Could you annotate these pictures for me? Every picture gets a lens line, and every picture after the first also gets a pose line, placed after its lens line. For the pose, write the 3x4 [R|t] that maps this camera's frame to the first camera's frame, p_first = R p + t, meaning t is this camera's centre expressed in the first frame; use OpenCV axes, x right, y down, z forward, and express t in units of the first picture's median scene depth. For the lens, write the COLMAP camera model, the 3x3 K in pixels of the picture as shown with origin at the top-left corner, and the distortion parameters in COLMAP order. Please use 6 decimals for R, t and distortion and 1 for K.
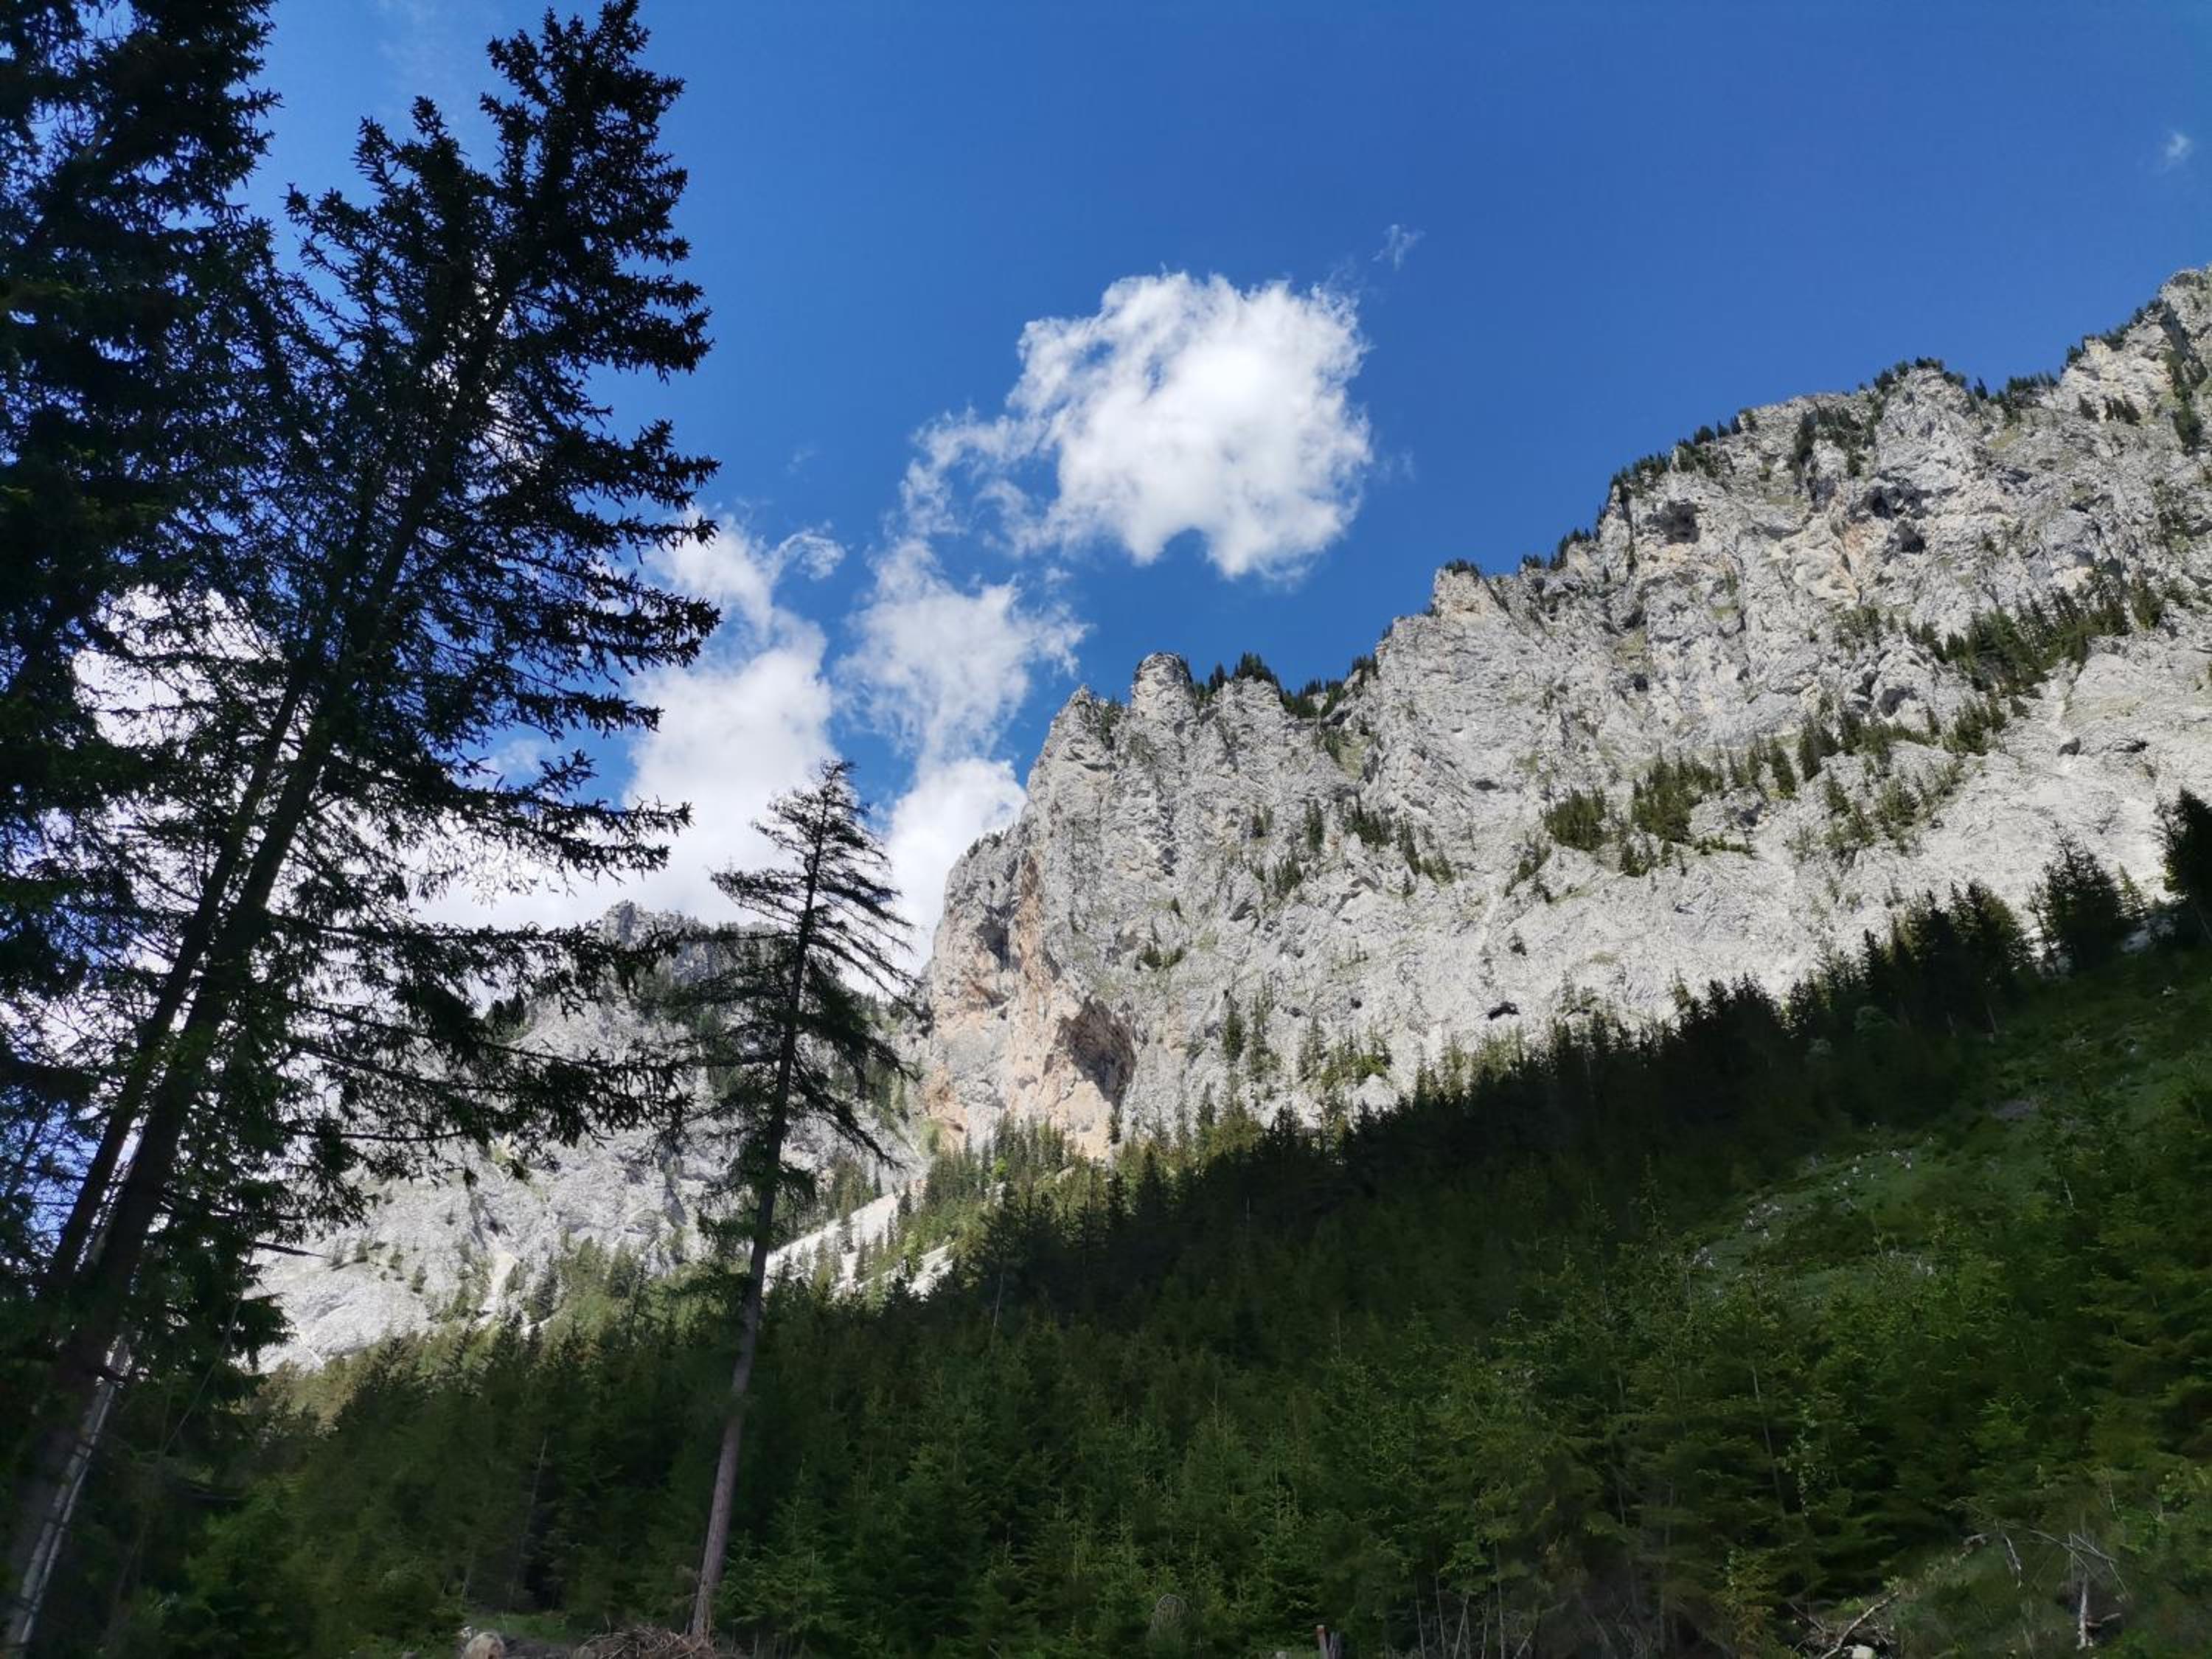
lens RADIAL K [[1660.0, 0, 1106.0], [0, 1660.0, 829.5], [0, 0, 1]] dist [0.036284, -0.008033]
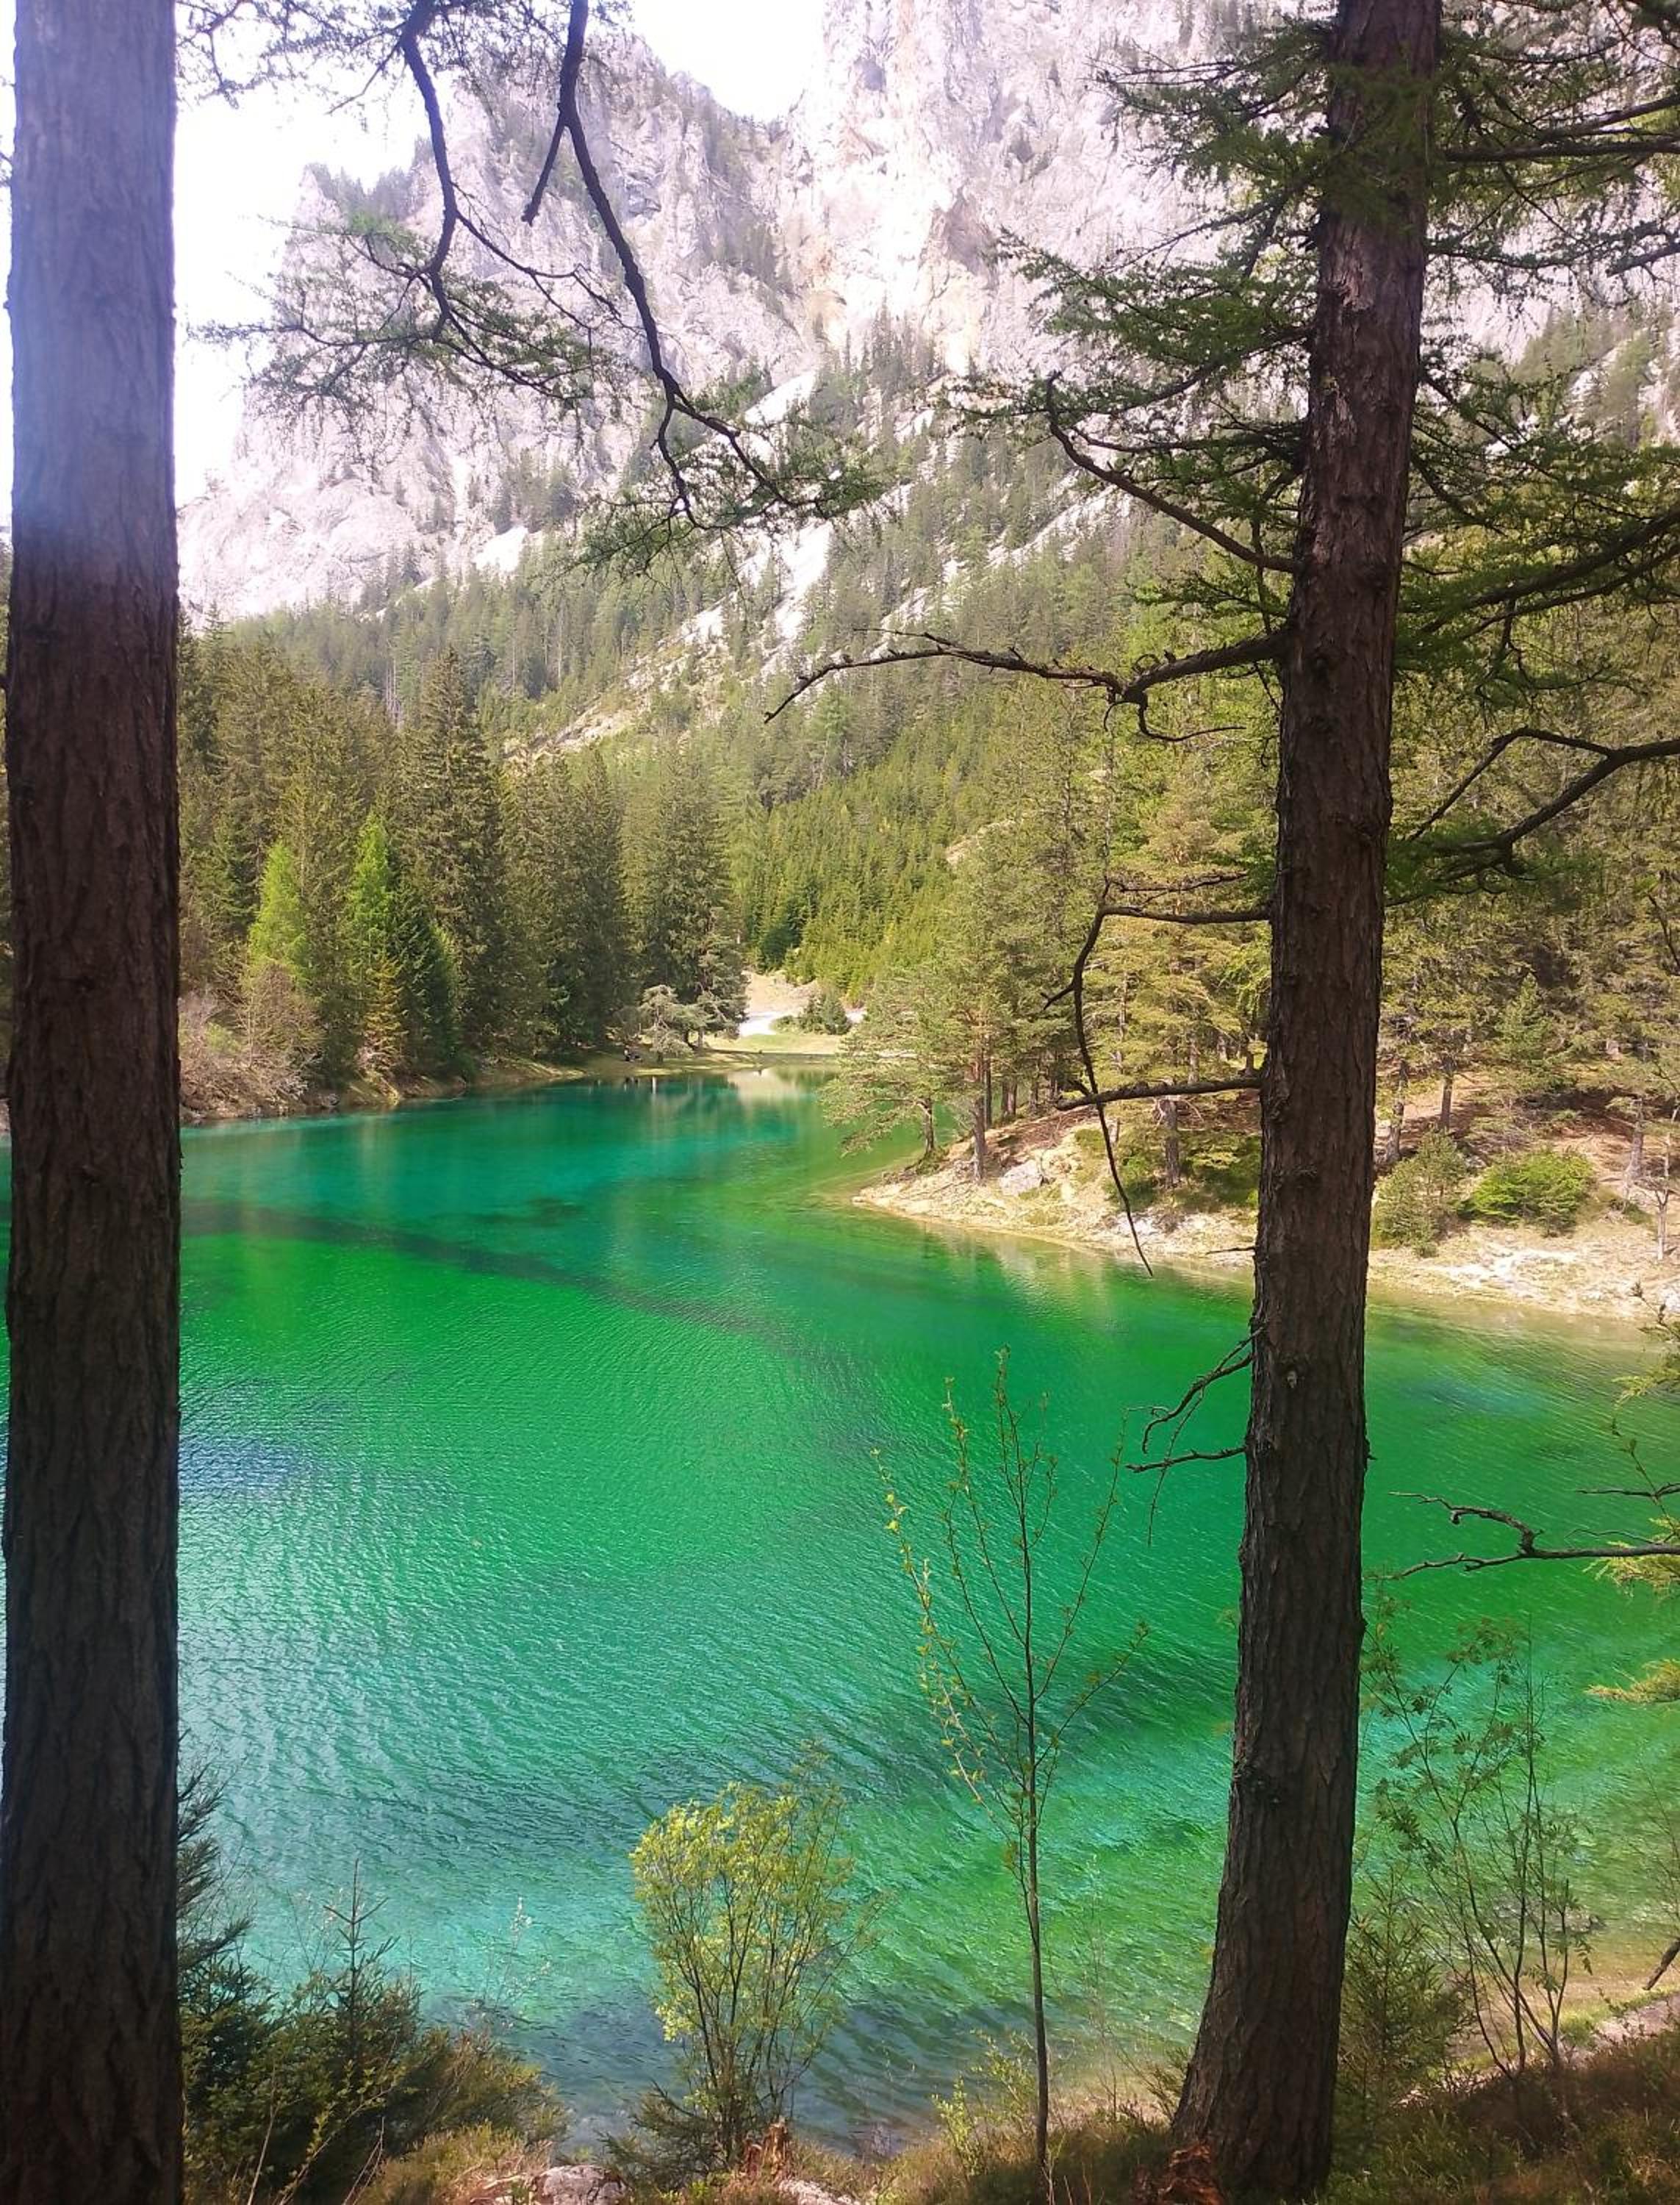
lens RADIAL K [[1795.0, 0, 840.0], [0, 1795.0, 1102.5], [0, 0, 1]] dist [-0.002193, -0.001775]
pose [[0.995051, 0.025815, -0.095950, 0.033726], [0.039945, 0.780259, 0.624180, -0.143663], [0.090979, -0.624924, 0.775367, -0.197927]]
